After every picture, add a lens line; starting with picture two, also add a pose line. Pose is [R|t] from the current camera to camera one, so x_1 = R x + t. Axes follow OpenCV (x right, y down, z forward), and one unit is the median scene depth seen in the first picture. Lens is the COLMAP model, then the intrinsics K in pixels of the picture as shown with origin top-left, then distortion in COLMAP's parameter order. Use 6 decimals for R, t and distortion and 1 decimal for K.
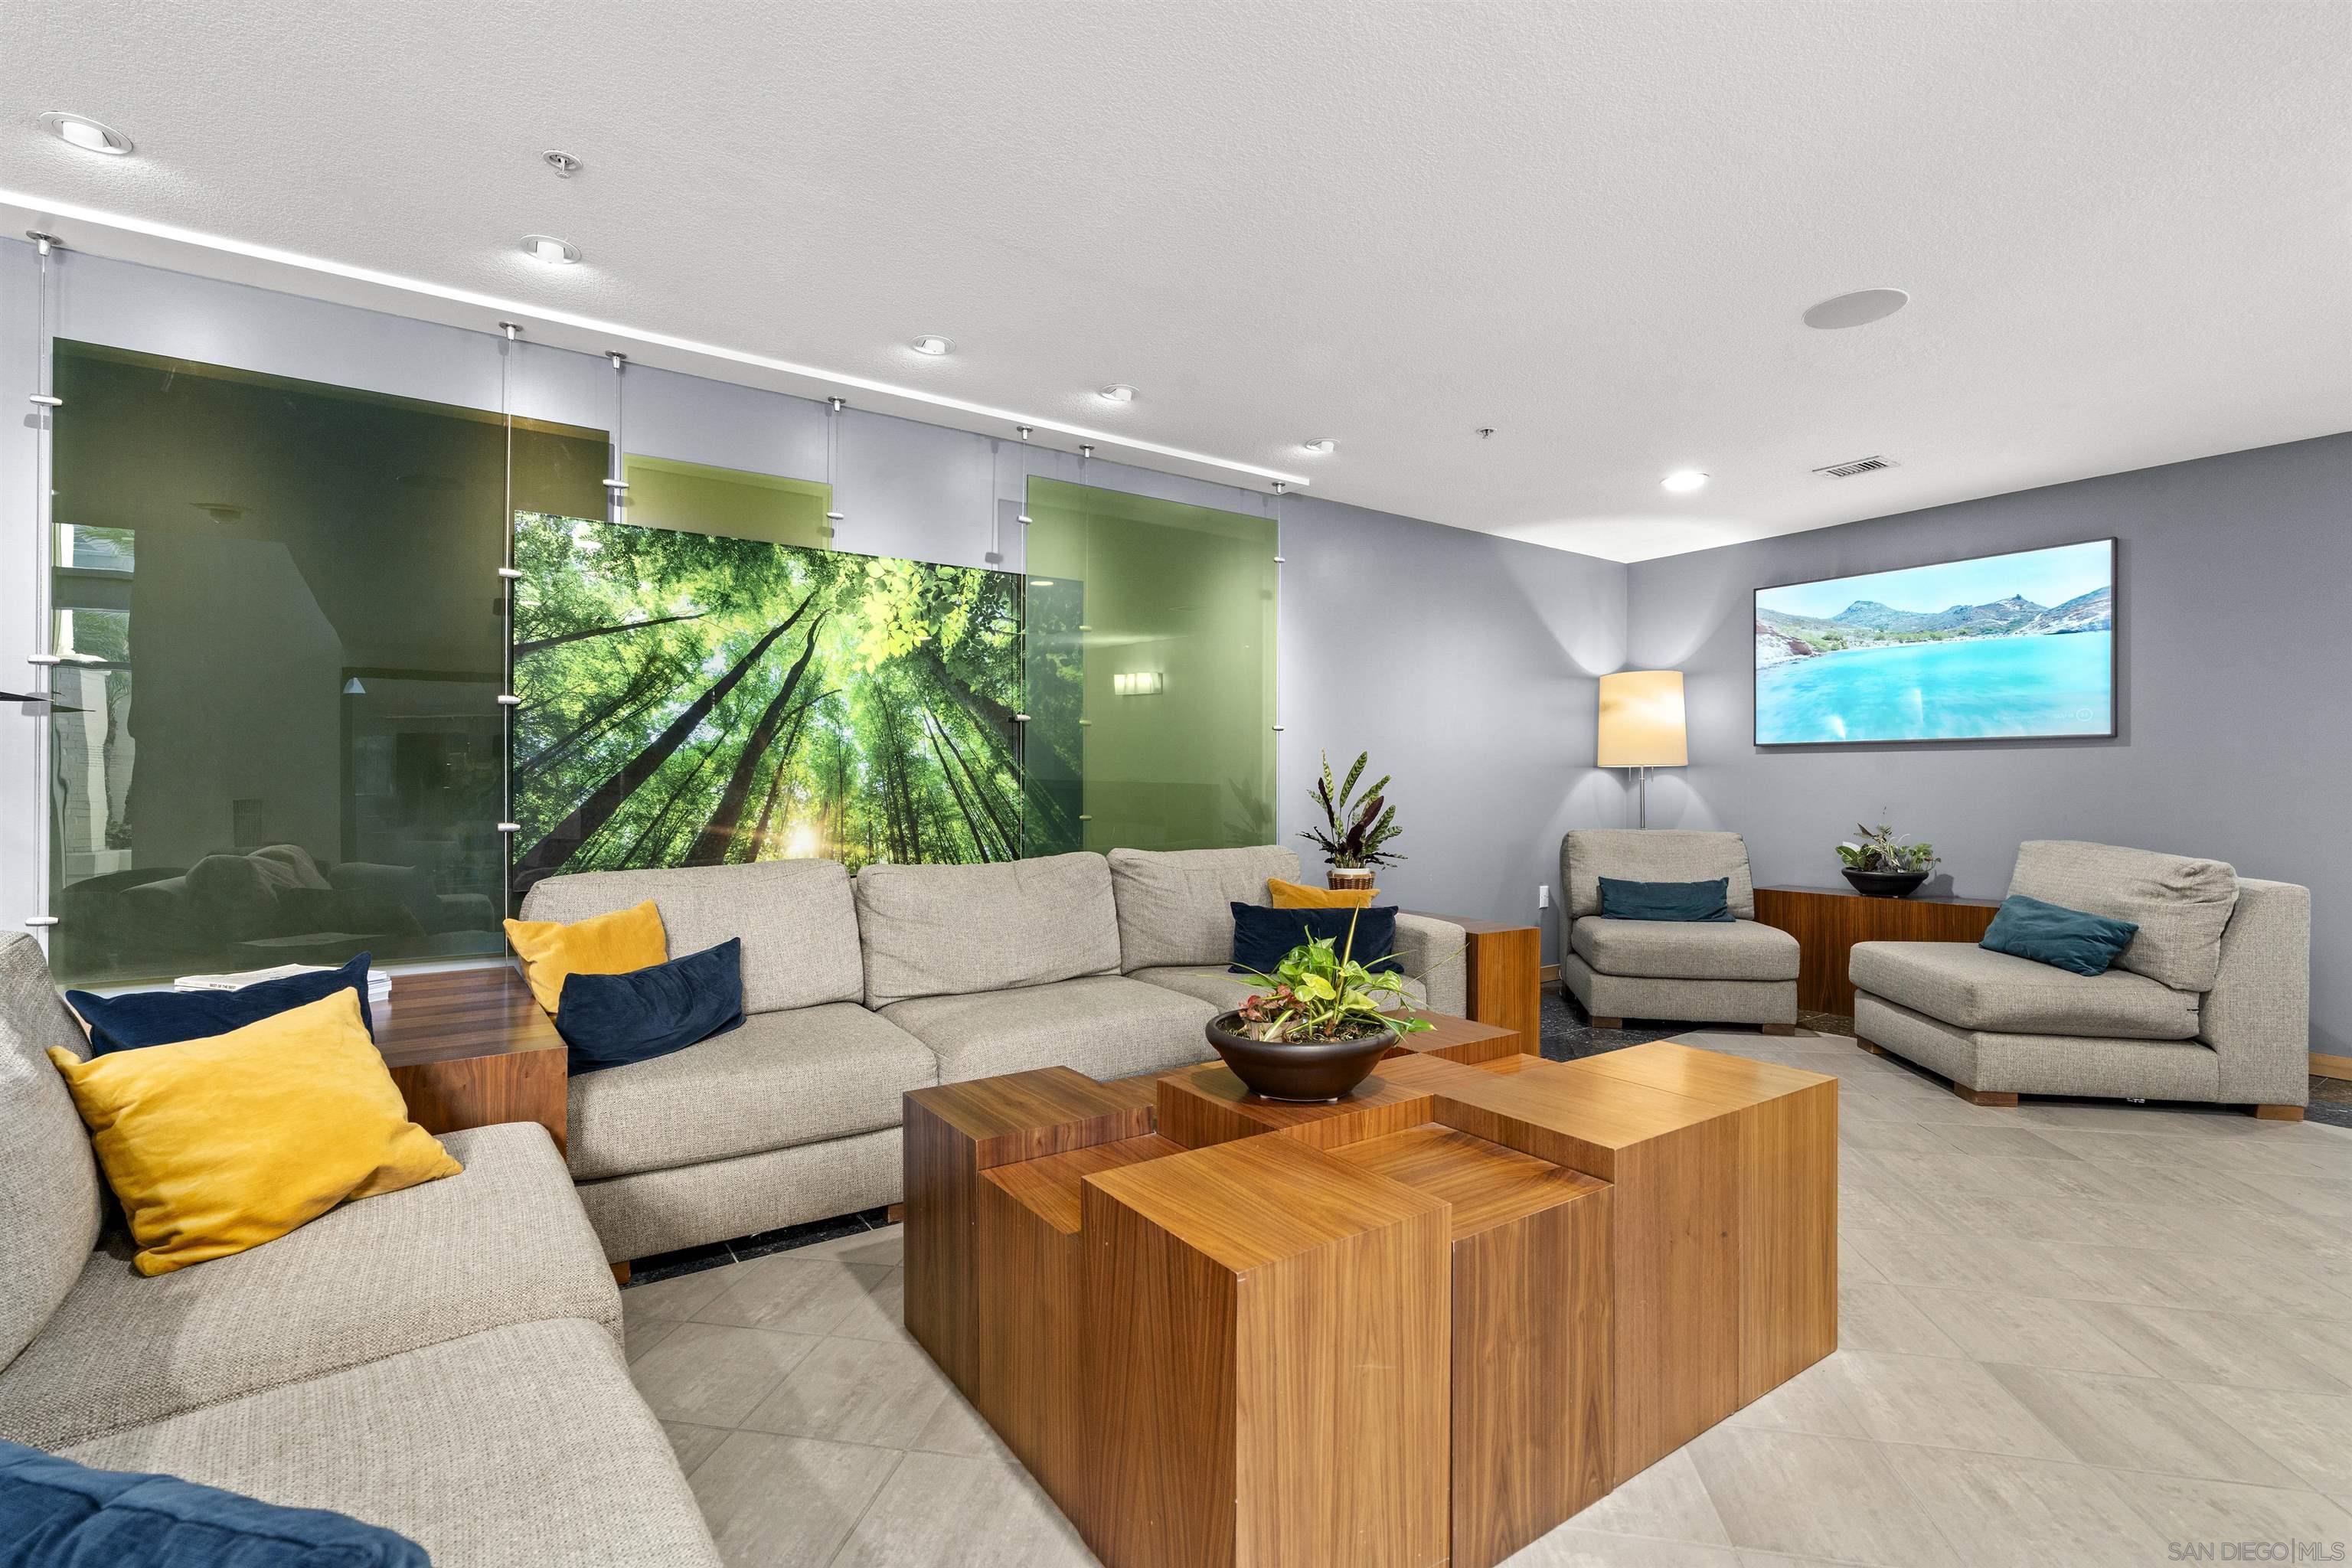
lens RADIAL K [[1059.0, 0, 1177.0], [0, 1059.0, 786.8], [0, 0, 1]] dist [0.009758, -0.000012]
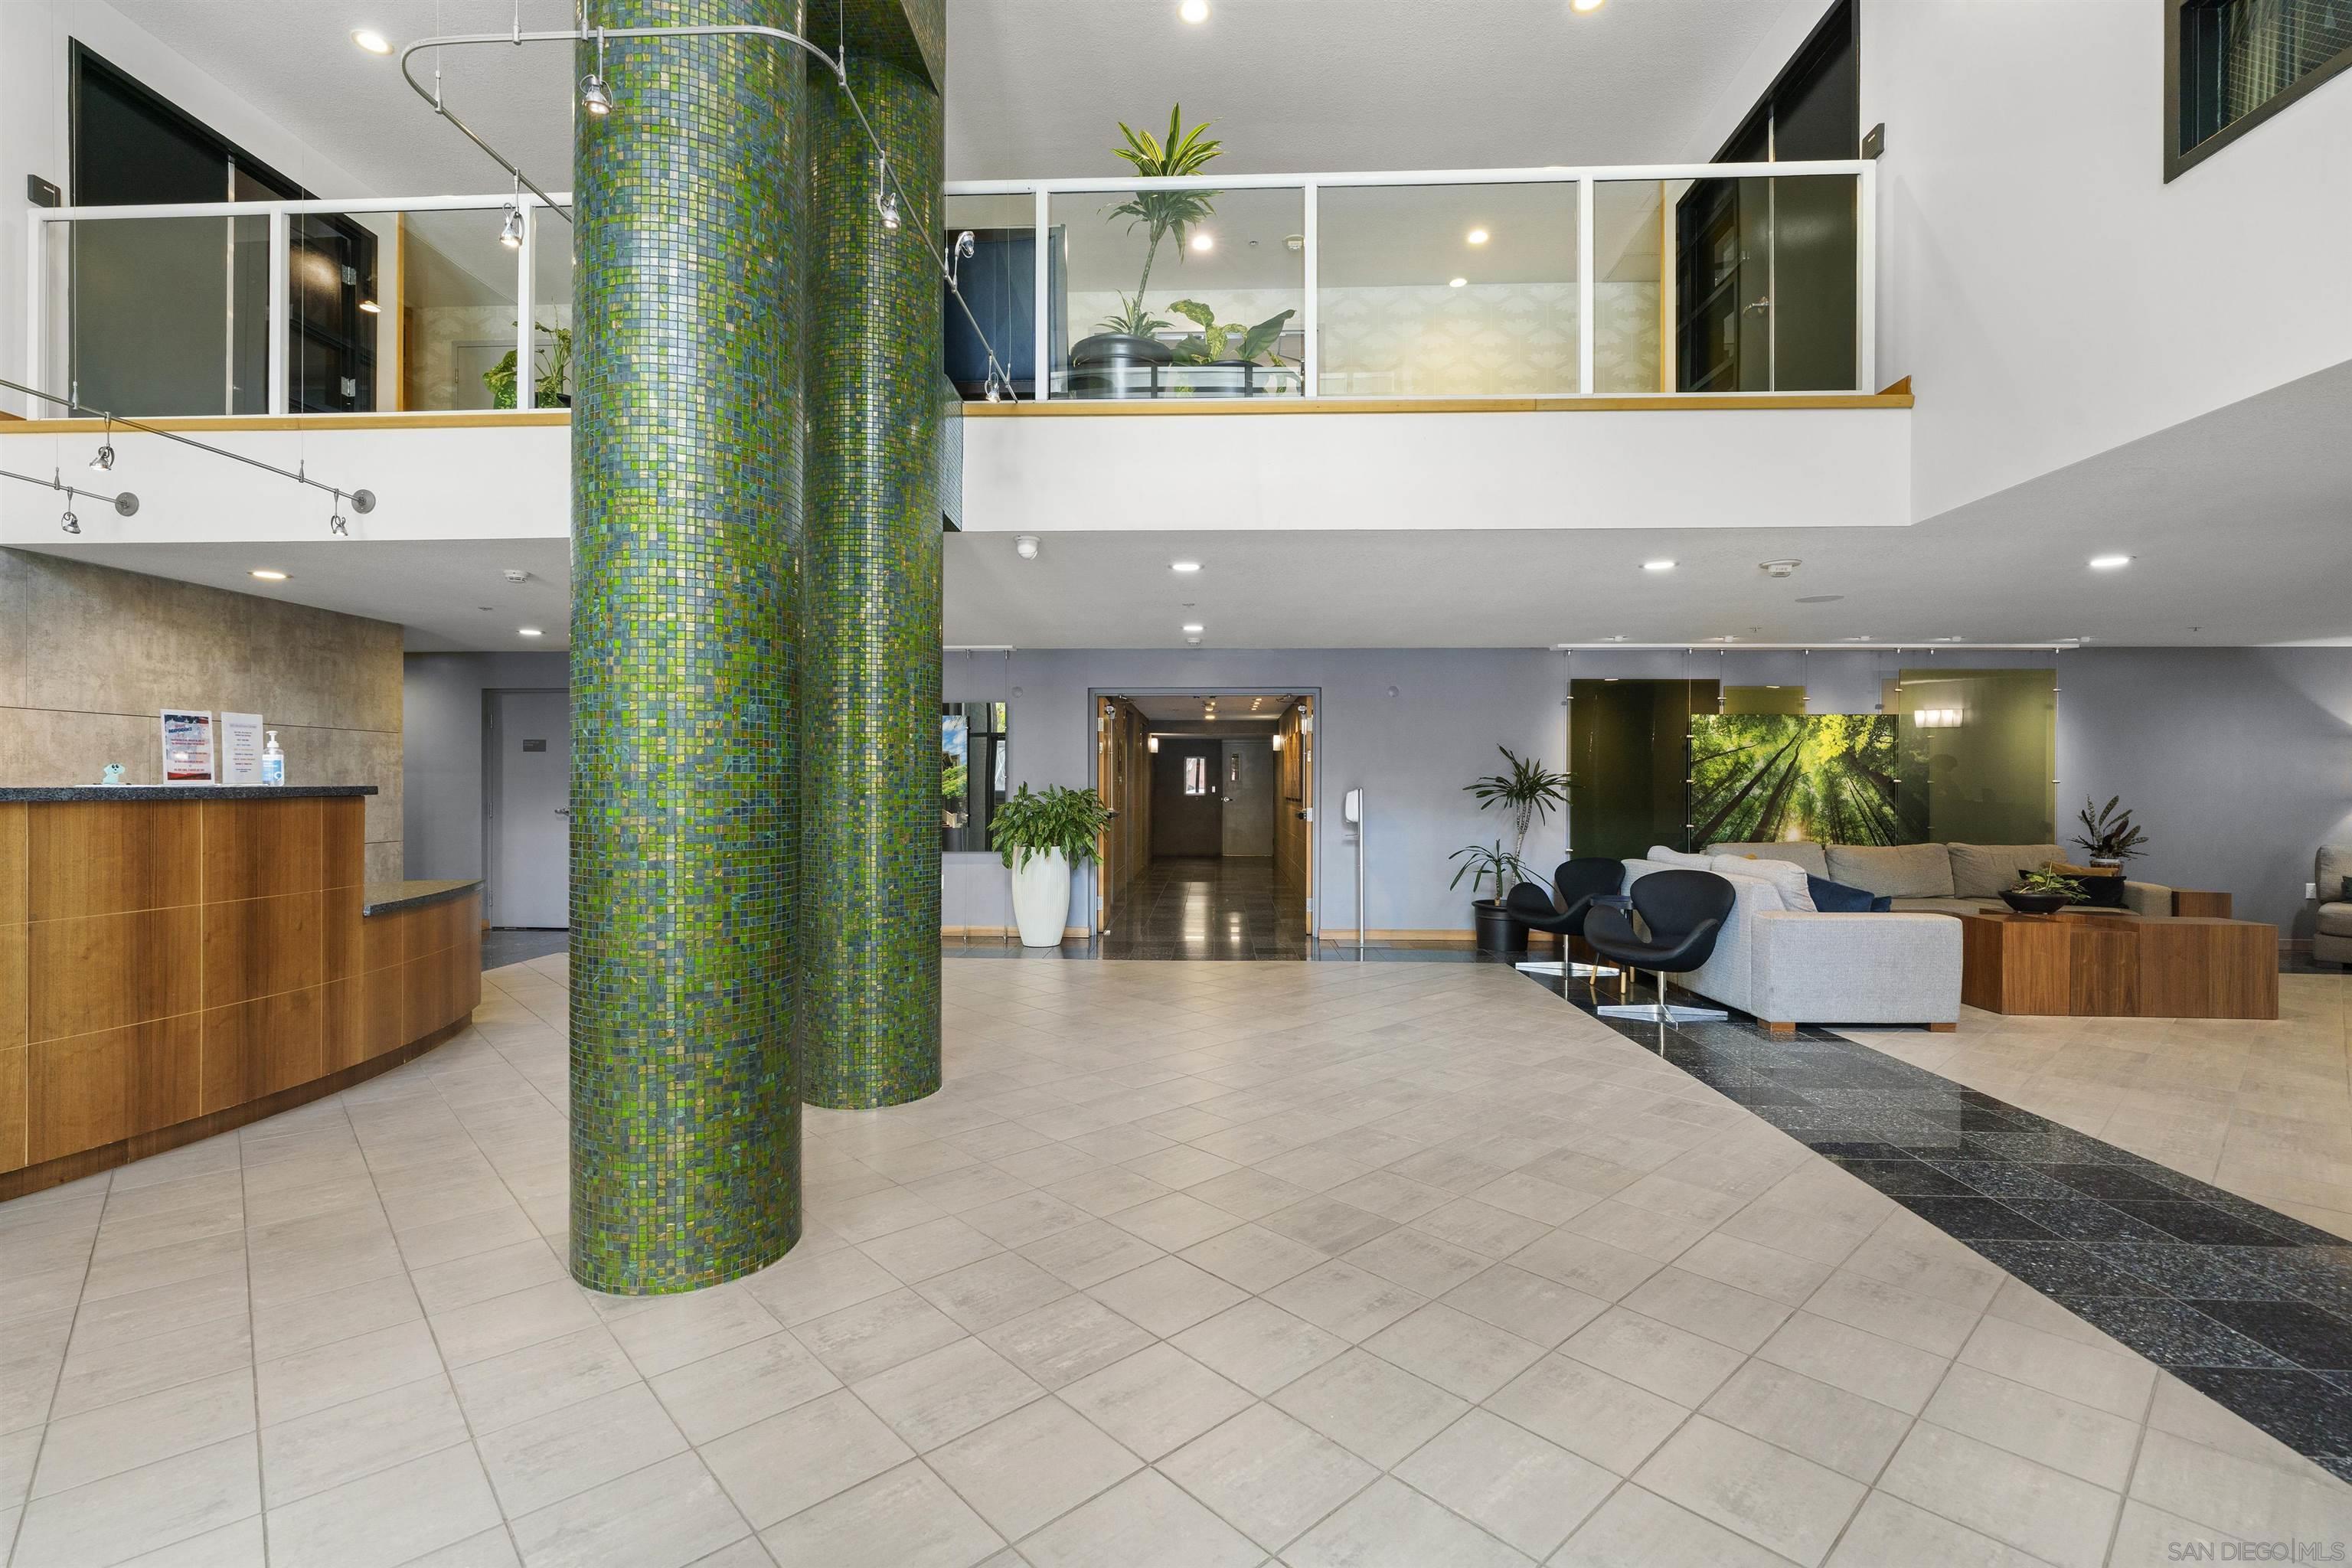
lens RADIAL K [[1059.0, 0, 1181.1], [0, 1059.0, 790.5], [0, 0, 1]] dist [0.009758, -0.000012]
pose [[0.799346, 0.003744, -0.600860, -0.007845], [-0.002068, 0.999992, 0.003480, -0.052817], [0.600868, -0.001539, 0.799347, -1.715270]]
